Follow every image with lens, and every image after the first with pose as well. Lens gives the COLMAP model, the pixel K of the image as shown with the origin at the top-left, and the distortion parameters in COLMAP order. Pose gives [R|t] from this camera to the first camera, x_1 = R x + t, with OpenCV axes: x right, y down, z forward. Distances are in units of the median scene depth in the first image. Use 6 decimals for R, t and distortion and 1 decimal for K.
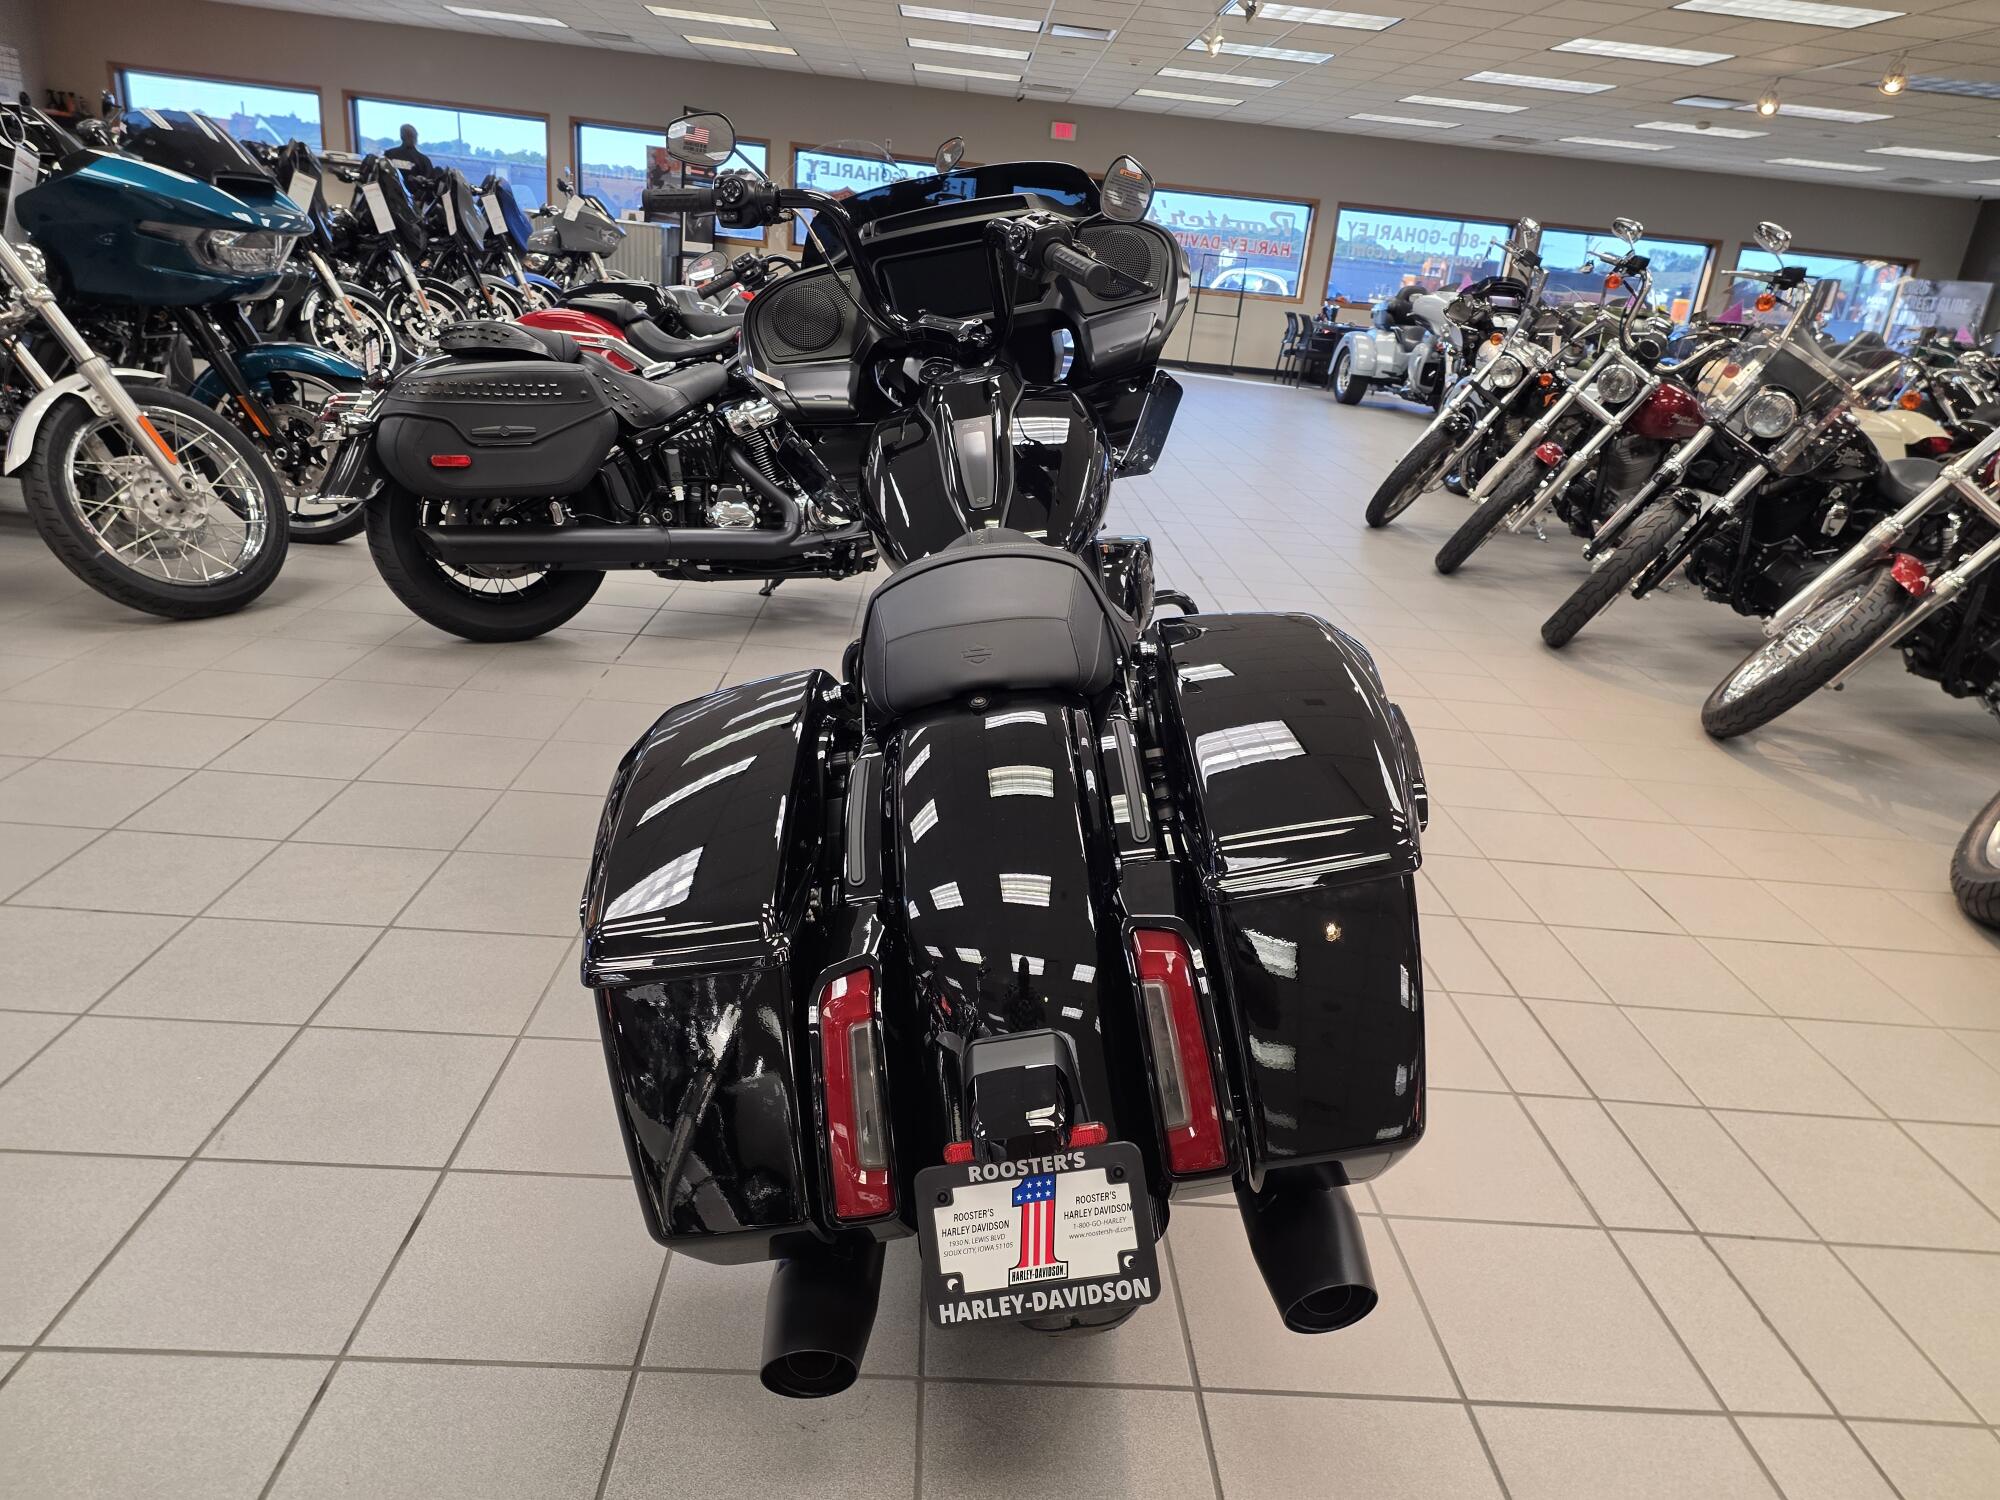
lens RADIAL K [[1319.0, 0, 1019.2], [0, 1319.0, 762.6], [0, 0, 1]] dist [0.037990, -0.028905]
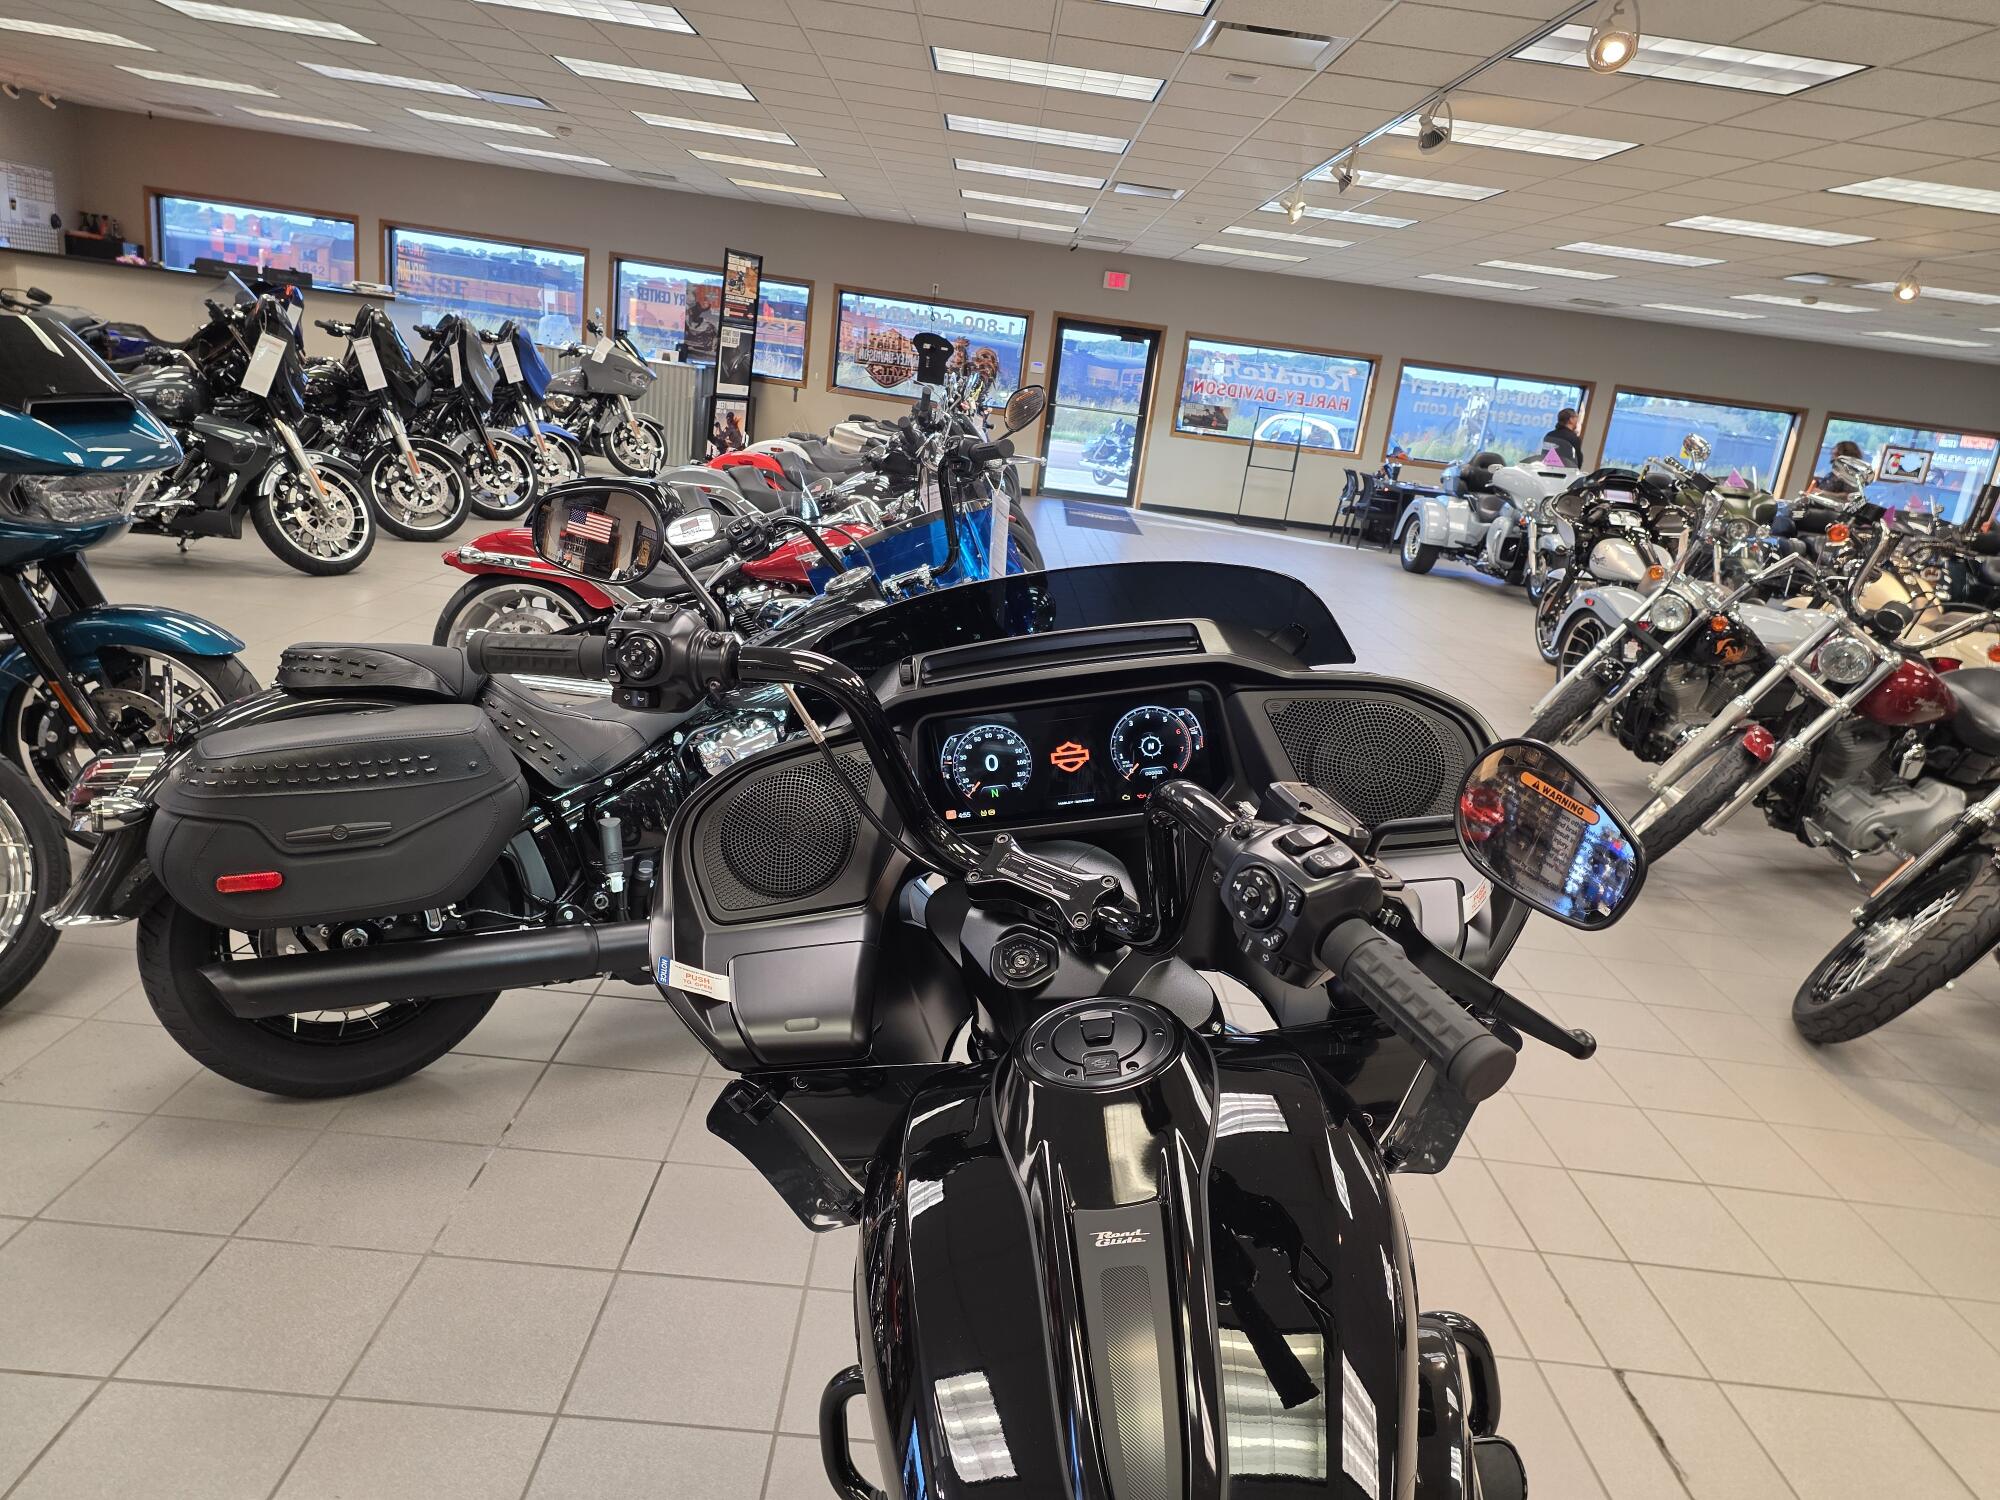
lens RADIAL K [[1319.0, 0, 1010.2], [0, 1319.0, 741.4], [0, 0, 1]] dist [0.037990, -0.028905]
pose [[0.999058, 0.036105, -0.024078, -0.038731], [-0.038188, 0.994978, -0.092519, -0.217289], [0.020616, 0.093351, 0.995420, 0.310110]]
